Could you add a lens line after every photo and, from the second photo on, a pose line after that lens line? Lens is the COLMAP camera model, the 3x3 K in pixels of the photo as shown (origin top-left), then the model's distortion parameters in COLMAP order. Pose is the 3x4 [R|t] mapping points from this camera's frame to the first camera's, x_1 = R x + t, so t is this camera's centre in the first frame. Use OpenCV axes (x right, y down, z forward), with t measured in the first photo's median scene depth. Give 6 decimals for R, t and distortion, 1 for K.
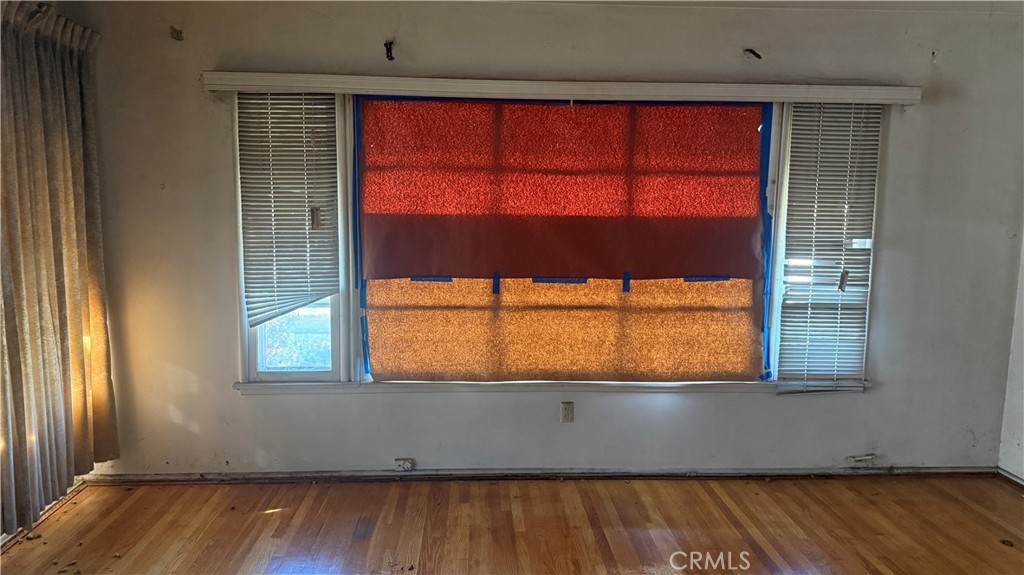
lens RADIAL K [[727.2, 0, 482.3], [0, 727.2, 292.0], [0, 0, 1]] dist [0.076015, -0.111612]
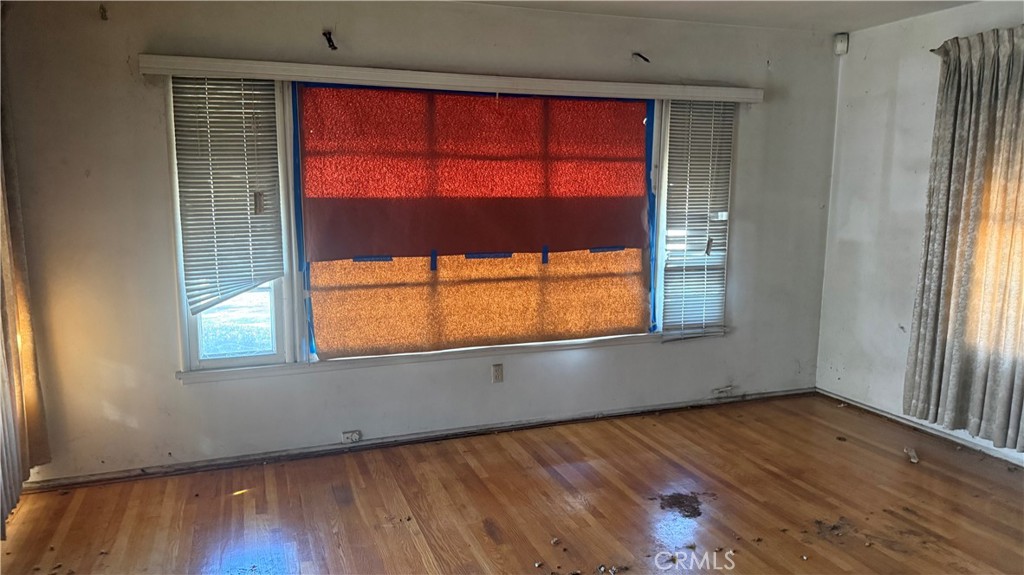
lens RADIAL K [[727.2, 0, 502.9], [0, 727.2, 295.2], [0, 0, 1]] dist [0.076015, -0.111612]
pose [[0.954438, -0.056112, 0.293085, -0.204741], [0.047019, 0.998172, 0.037984, 0.003139], [-0.294681, -0.022473, 0.955332, -0.070450]]
